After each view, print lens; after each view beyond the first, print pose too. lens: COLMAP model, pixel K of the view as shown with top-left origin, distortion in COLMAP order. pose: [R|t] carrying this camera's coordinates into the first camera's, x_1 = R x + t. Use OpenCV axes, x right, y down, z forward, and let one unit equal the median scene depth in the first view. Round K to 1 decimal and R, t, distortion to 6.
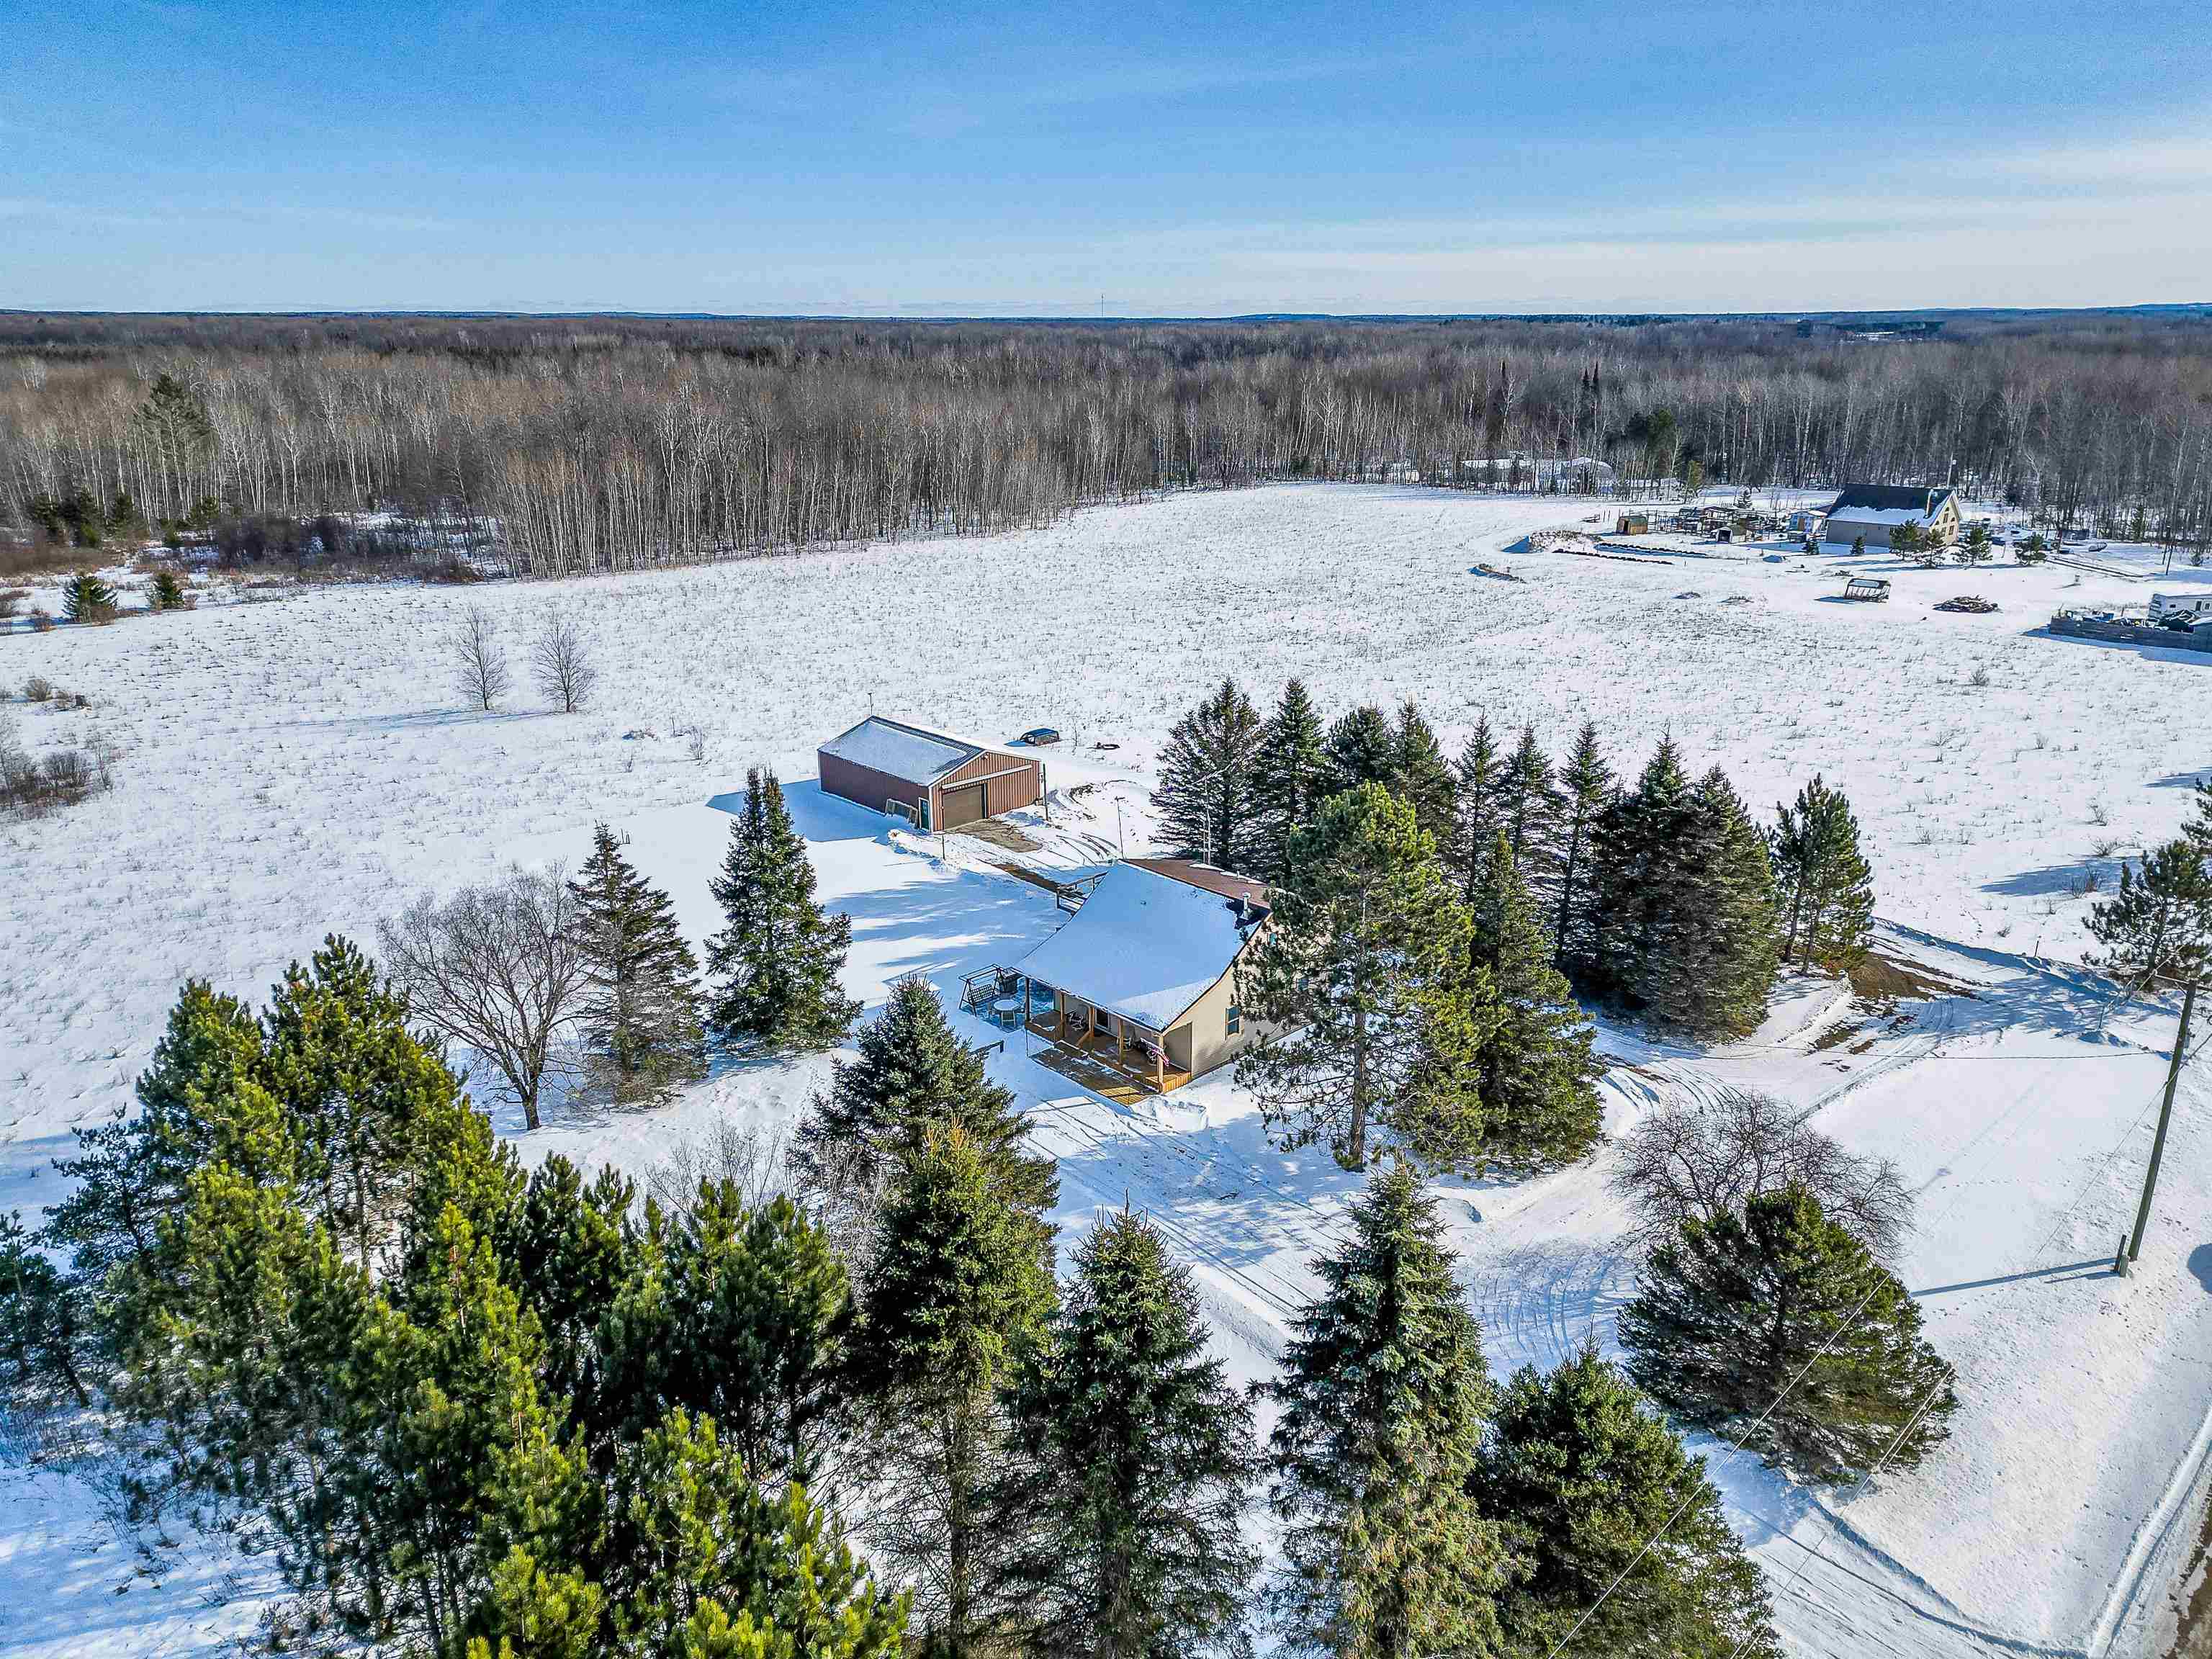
lens RADIAL K [[1574.7, 0, 1113.1], [0, 1574.7, 842.8], [0, 0, 1]] dist [0.106734, -0.000707]
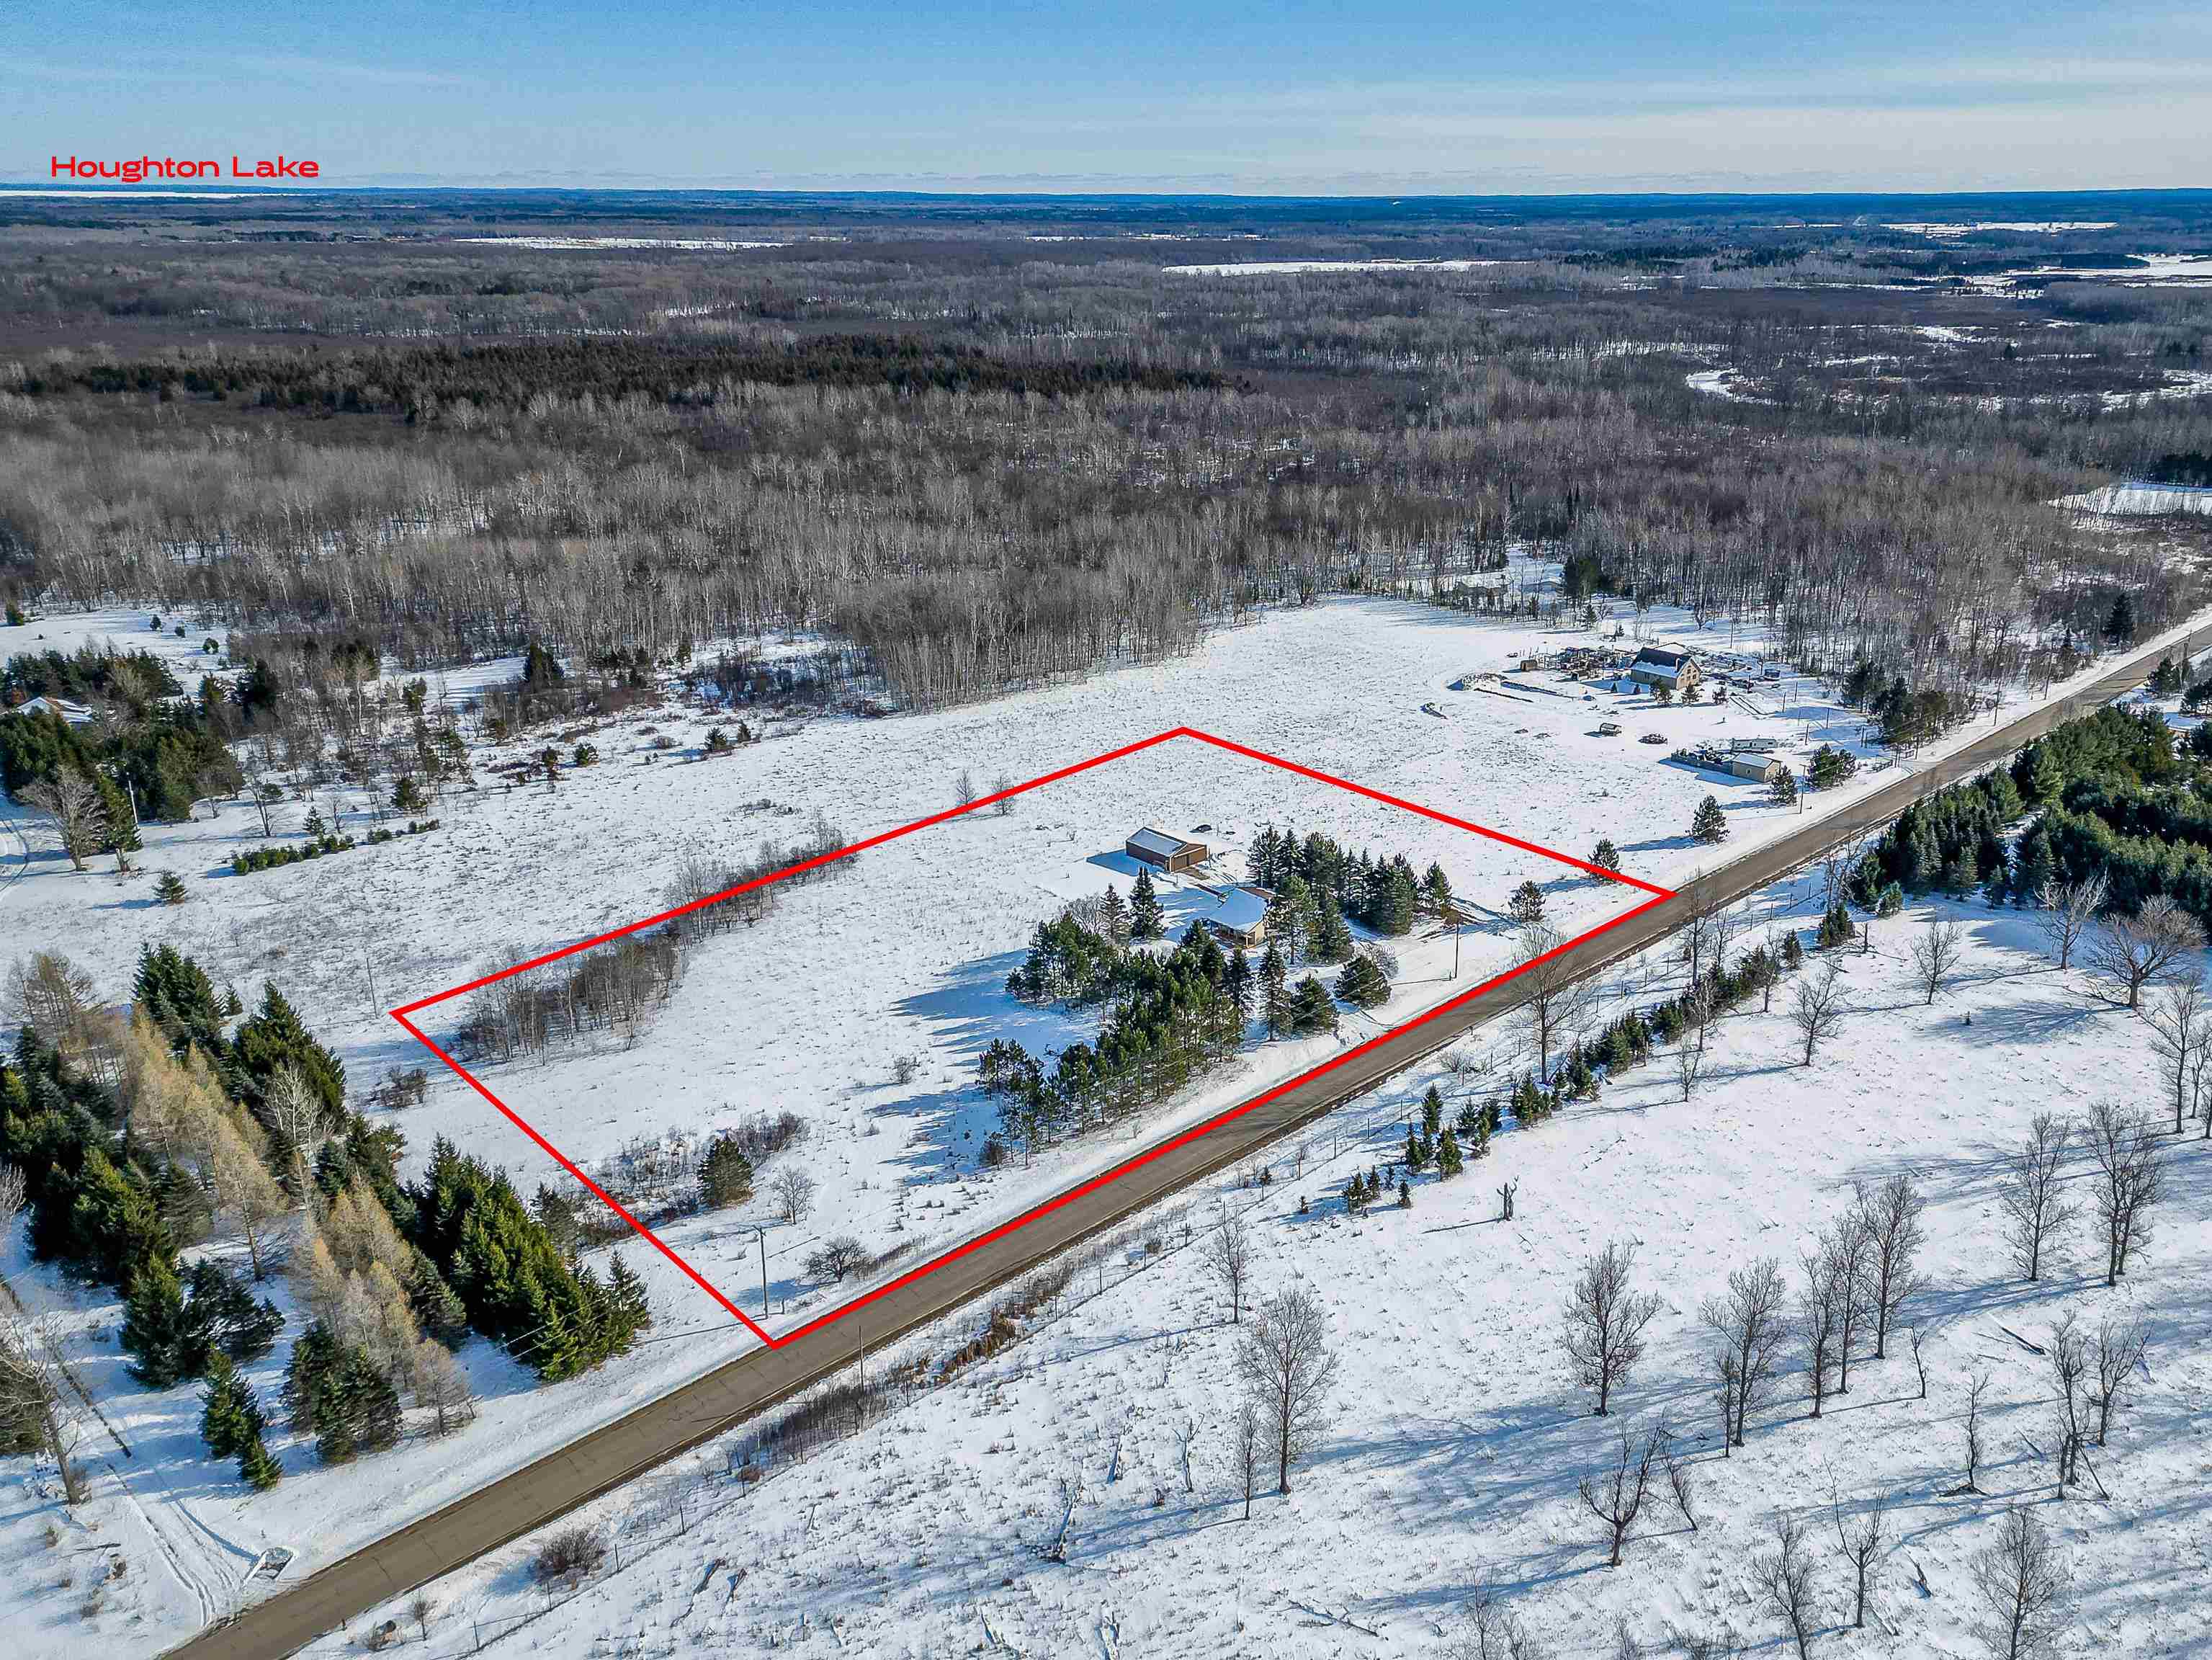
lens RADIAL K [[1560.9, 0, 1106.0], [0, 1560.9, 830.0], [0, 0, 1]] dist [-0.003219, -0.000586]
pose [[0.997050, -0.008181, -0.076313, -0.014234], [0.009341, 0.999846, 0.014853, -0.135931], [0.076180, -0.015522, 0.996973, -1.997256]]
